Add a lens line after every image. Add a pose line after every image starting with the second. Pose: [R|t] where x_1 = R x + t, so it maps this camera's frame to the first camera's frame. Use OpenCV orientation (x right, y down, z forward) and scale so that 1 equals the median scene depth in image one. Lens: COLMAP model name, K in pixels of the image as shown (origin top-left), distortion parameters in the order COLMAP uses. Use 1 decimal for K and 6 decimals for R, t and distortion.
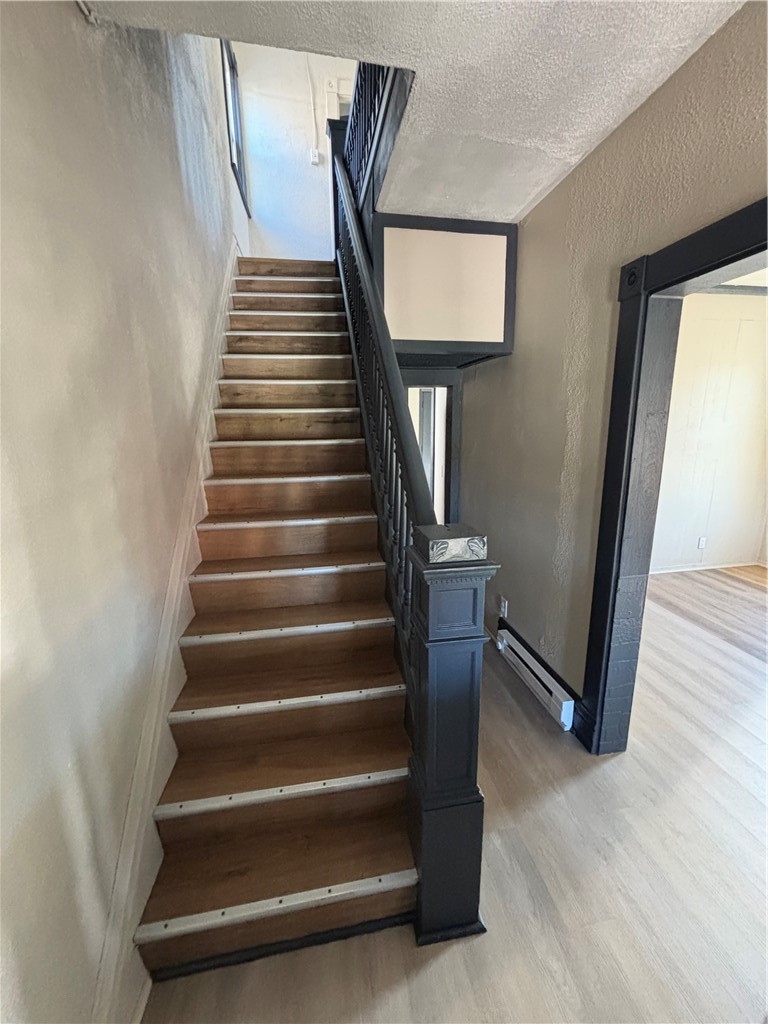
lens RADIAL K [[409.8, 0, 384.8], [0, 409.8, 506.9], [0, 0, 1]] dist [0.001269, 0.000640]
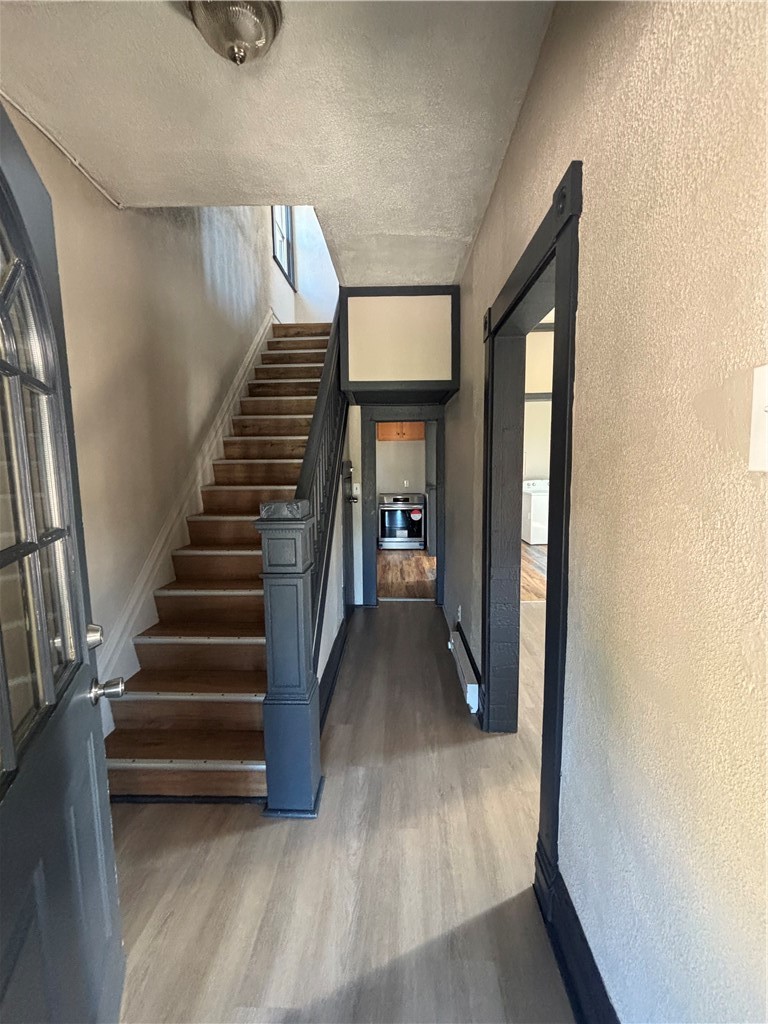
lens RADIAL K [[409.8, 0, 384.8], [0, 409.8, 506.9], [0, 0, 1]] dist [0.001269, 0.000640]
pose [[0.979839, 0.021236, -0.198658, 0.356942], [-0.041588, 0.994234, -0.098843, 0.093607], [0.195414, 0.105112, 0.975072, -0.161008]]
